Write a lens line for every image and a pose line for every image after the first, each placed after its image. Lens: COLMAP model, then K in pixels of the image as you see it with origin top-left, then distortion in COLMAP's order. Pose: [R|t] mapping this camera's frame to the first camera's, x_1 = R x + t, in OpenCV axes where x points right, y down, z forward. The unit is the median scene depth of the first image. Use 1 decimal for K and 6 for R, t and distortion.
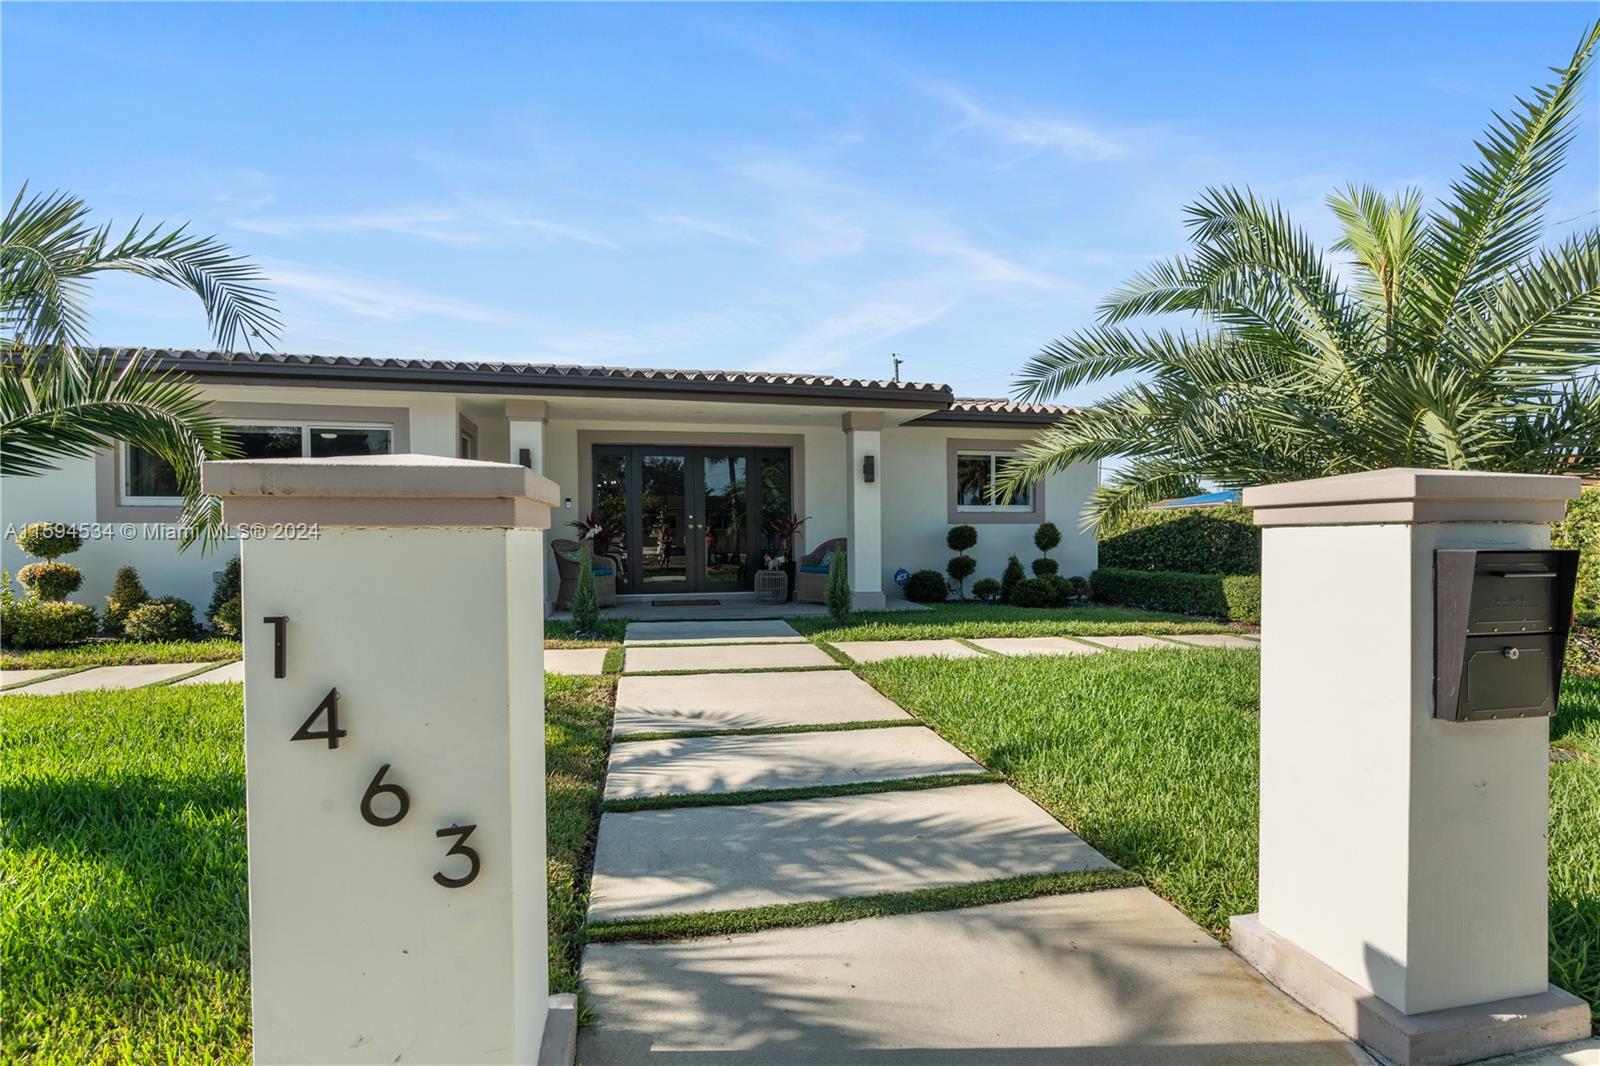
lens RADIAL K [[778.8, 0, 800.0], [0, 778.8, 533.0], [0, 0, 1]] dist [-0.004603, 0.004009]
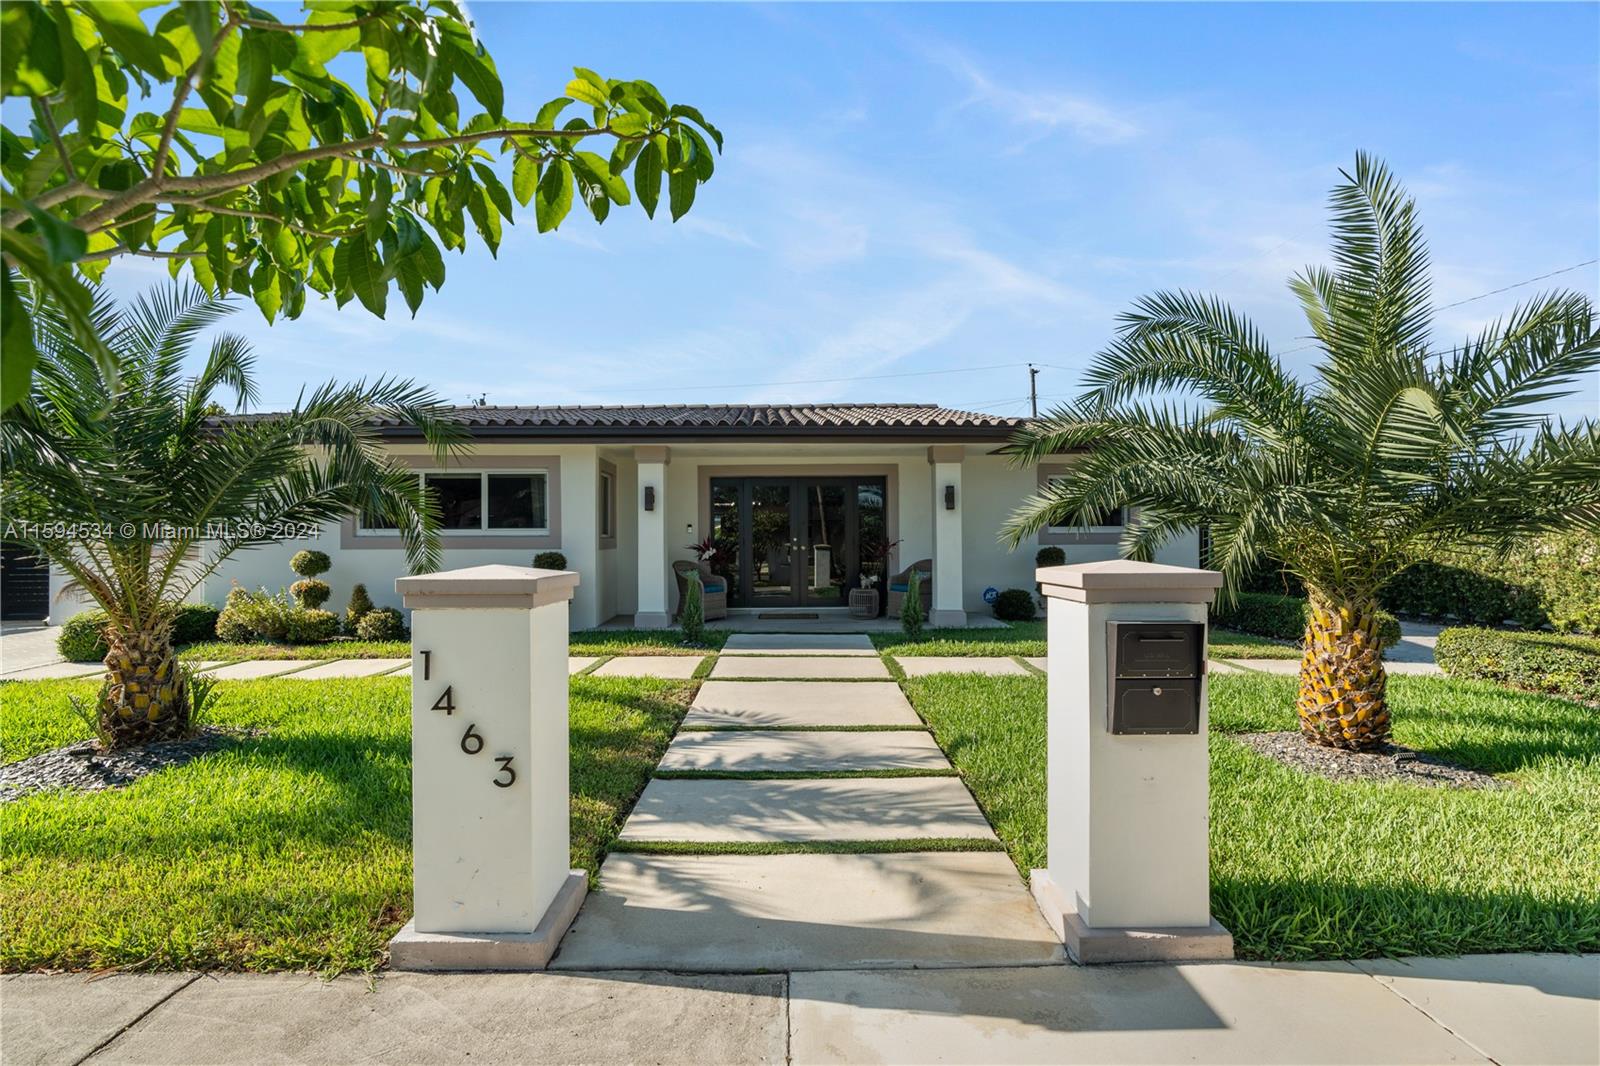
lens RADIAL K [[785.4, 0, 806.8], [0, 785.4, 509.4], [0, 0, 1]] dist [-0.003710, -0.000439]
pose [[0.981297, -0.005422, -0.192423, 0.154744], [-0.001051, 0.999437, -0.033522, -0.042385], [0.192496, 0.033097, 0.980739, -0.185668]]
